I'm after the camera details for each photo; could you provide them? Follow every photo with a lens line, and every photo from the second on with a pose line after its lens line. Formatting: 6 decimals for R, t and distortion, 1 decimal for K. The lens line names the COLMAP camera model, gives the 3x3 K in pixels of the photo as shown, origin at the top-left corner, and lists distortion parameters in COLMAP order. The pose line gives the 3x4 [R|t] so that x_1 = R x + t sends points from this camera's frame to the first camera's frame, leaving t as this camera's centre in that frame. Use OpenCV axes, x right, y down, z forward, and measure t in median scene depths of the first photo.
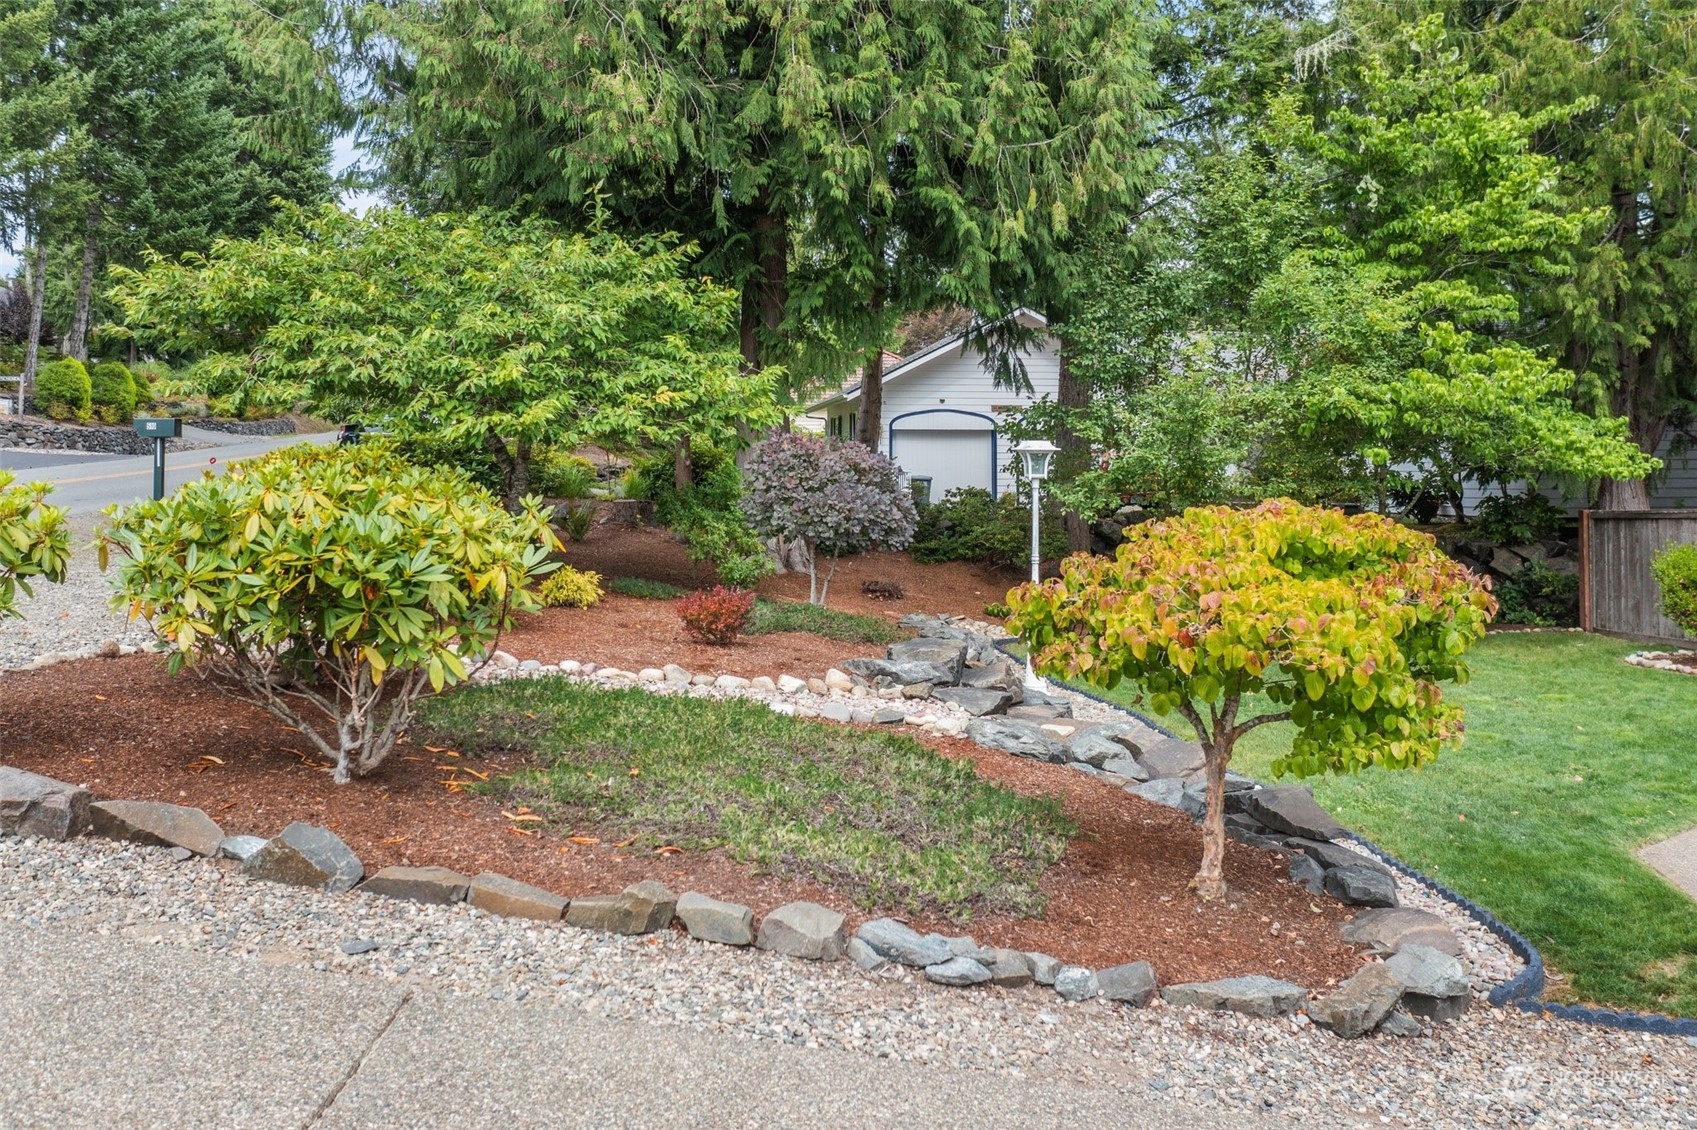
lens RADIAL K [[1376.1, 0, 850.2], [0, 1376.1, 426.5], [0, 0, 1]] dist [-0.005502, -0.007468]
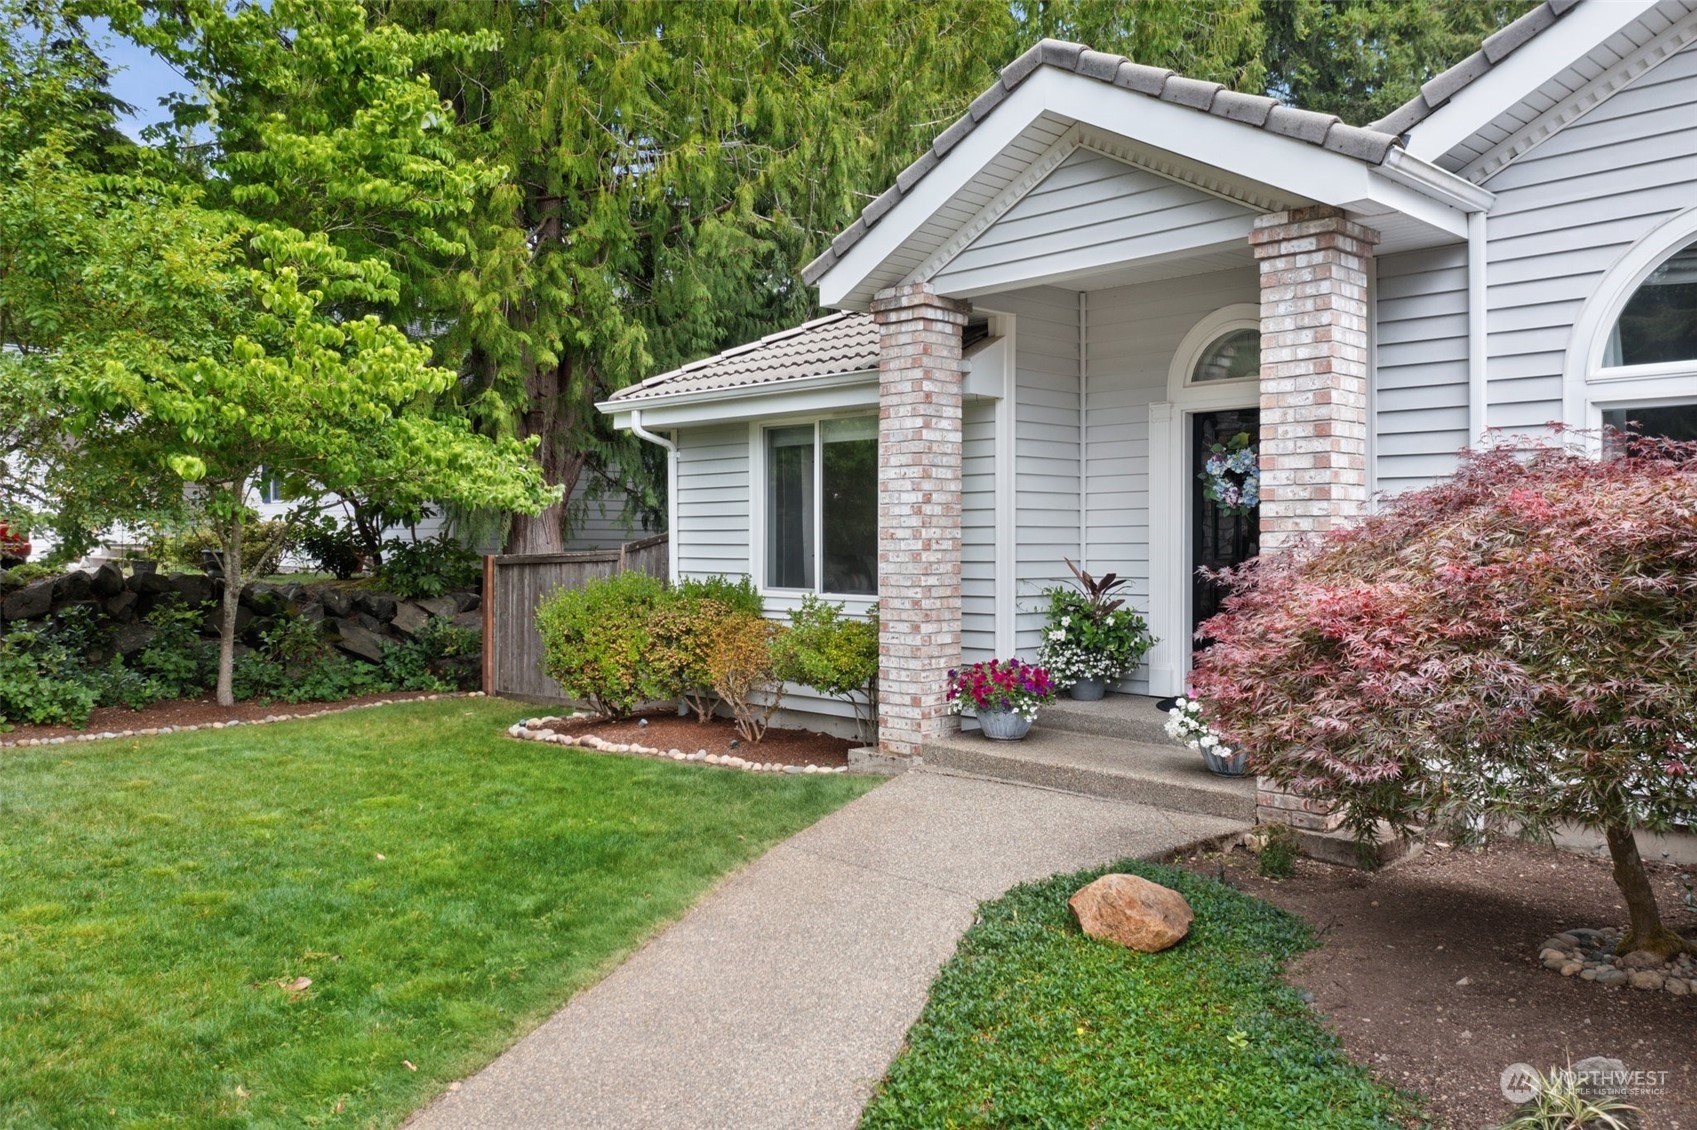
lens RADIAL K [[1306.9, 0, 848.5], [0, 1306.9, 565.0], [0, 0, 1]] dist [-0.003339, -0.001980]
pose [[0.759226, 0.015624, 0.650640, 0.196516], [-0.046884, 0.998427, 0.030733, 0.034950], [-0.649136, -0.053838, 0.758764, 0.261228]]
